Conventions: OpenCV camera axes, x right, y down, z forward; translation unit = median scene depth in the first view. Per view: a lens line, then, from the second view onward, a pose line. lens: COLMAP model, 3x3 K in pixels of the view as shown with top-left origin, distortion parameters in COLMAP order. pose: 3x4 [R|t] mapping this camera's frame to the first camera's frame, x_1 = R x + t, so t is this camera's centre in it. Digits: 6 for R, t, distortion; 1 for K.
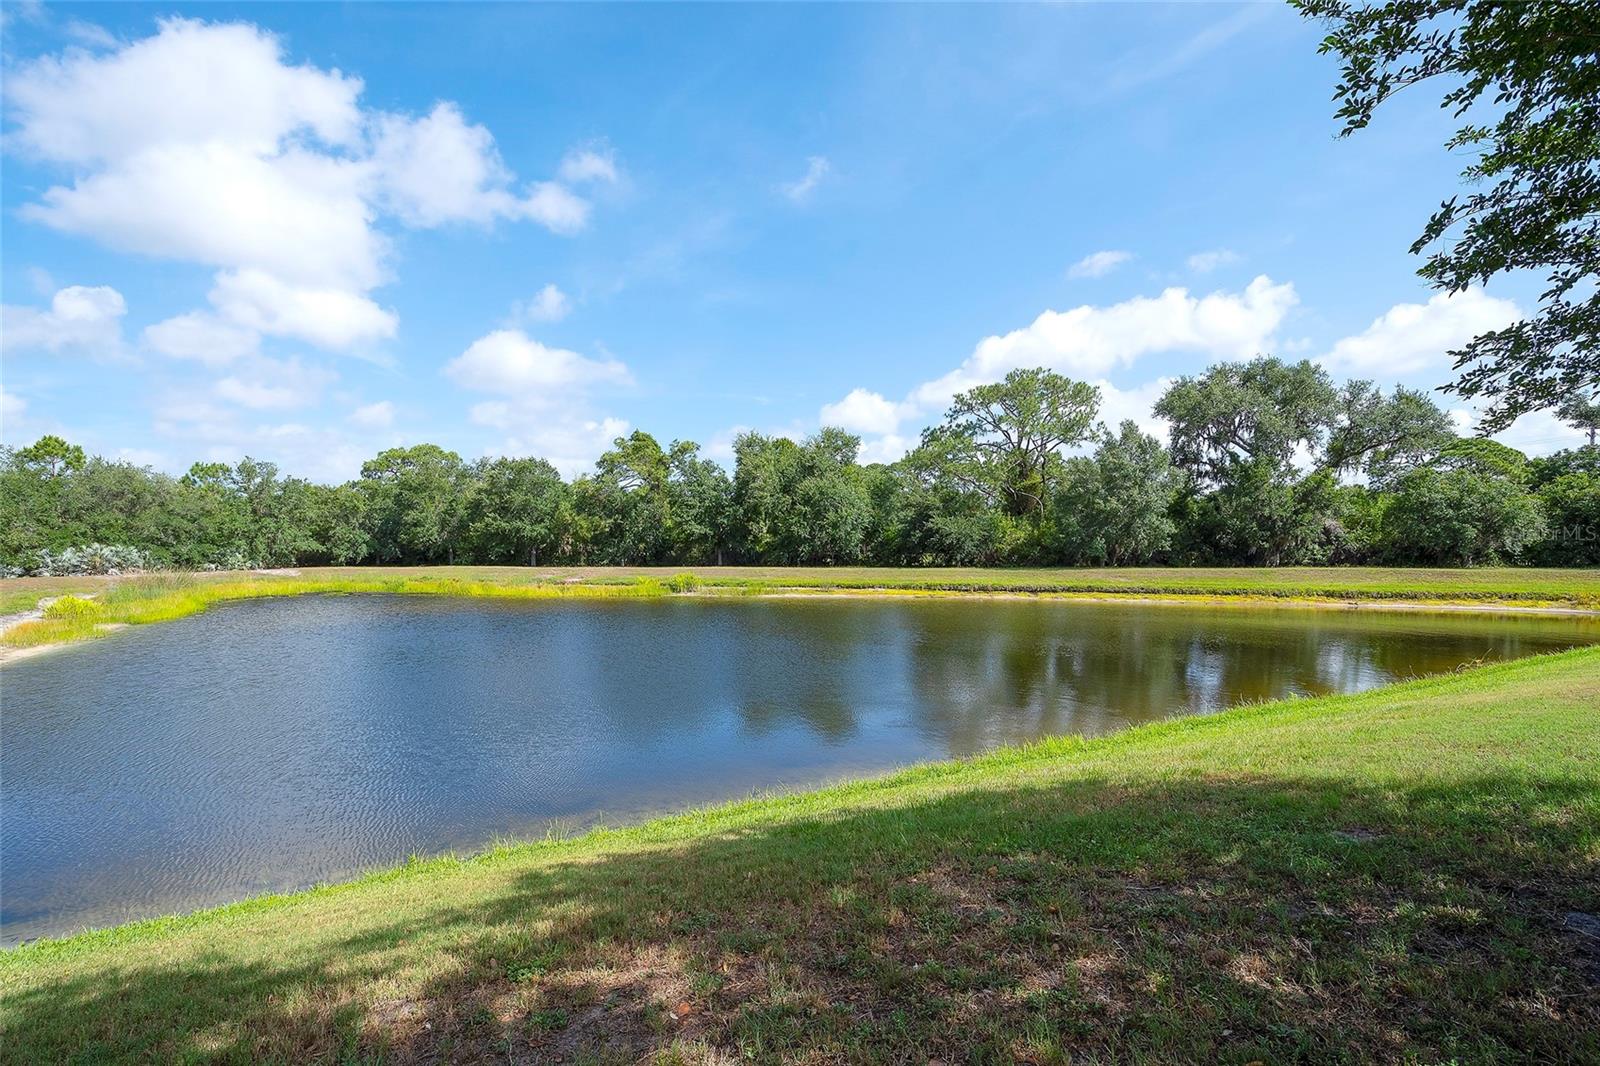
lens RADIAL K [[813.6, 0, 794.0], [0, 813.6, 550.9], [0, 0, 1]] dist [0.001826, -0.000369]
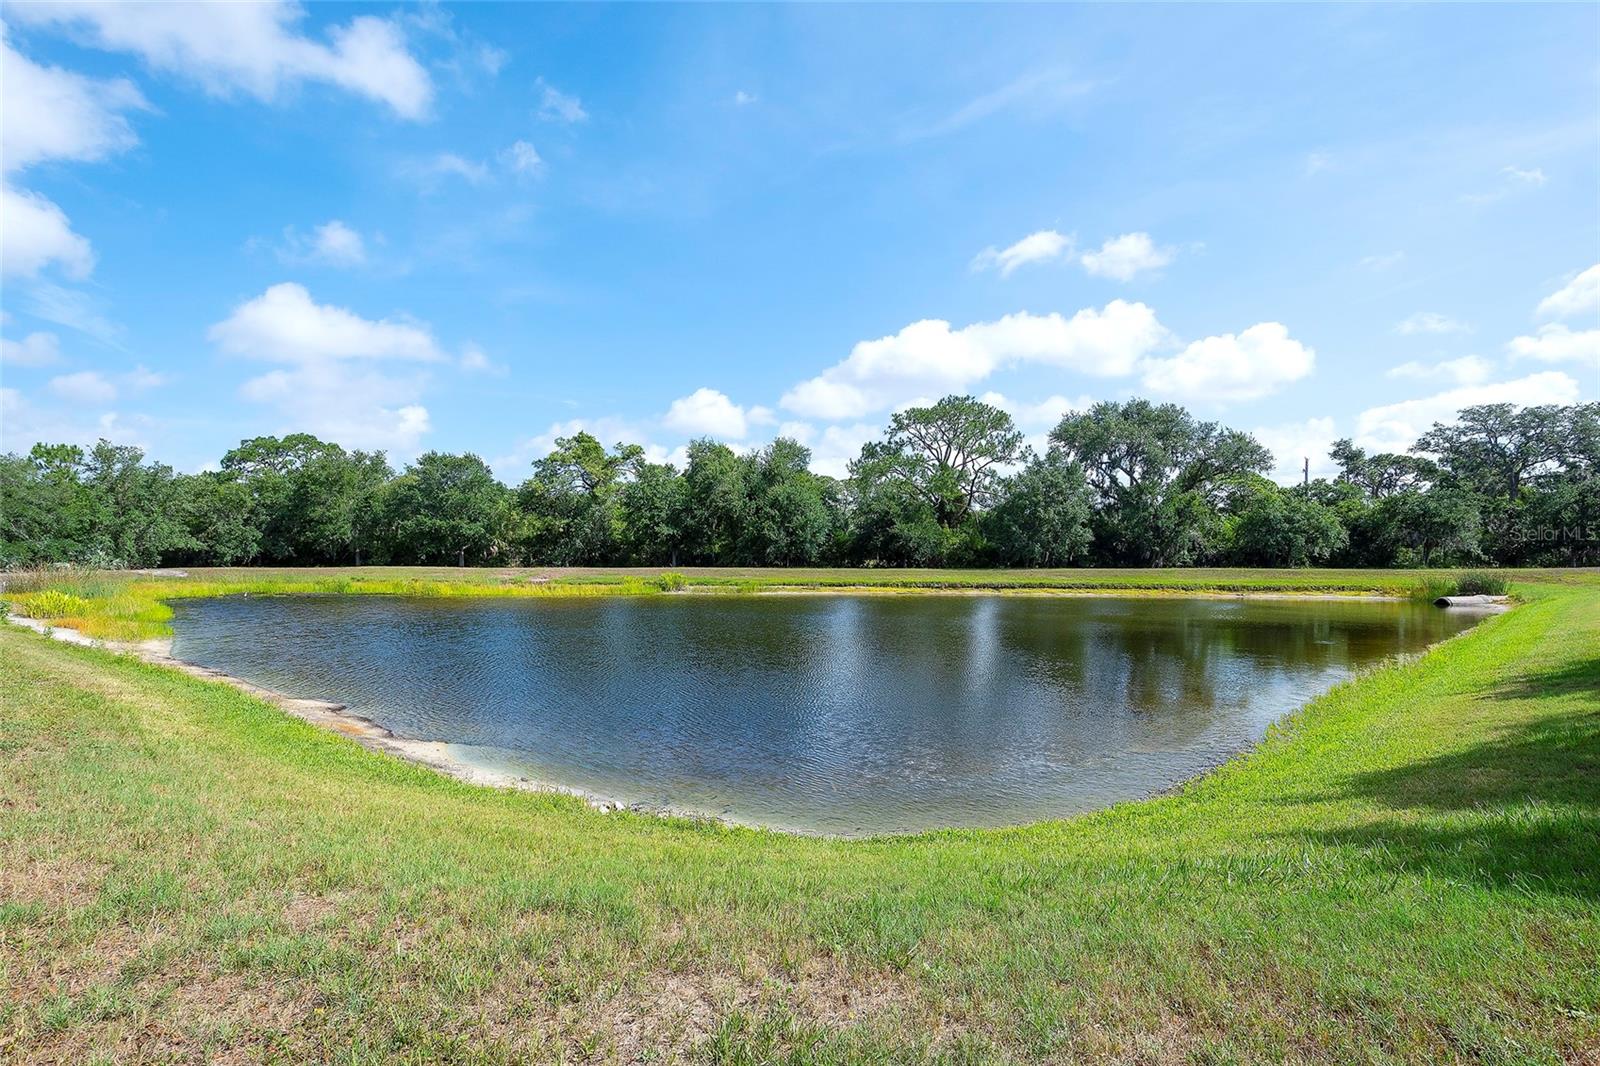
lens RADIAL K [[813.6, 0, 794.0], [0, 813.6, 550.9], [0, 0, 1]] dist [0.001826, -0.000369]
pose [[0.960851, 0.009885, 0.276890, -0.243221], [-0.006675, 0.999899, -0.012534, 0.010545], [-0.276986, 0.010195, 0.960820, -0.035639]]
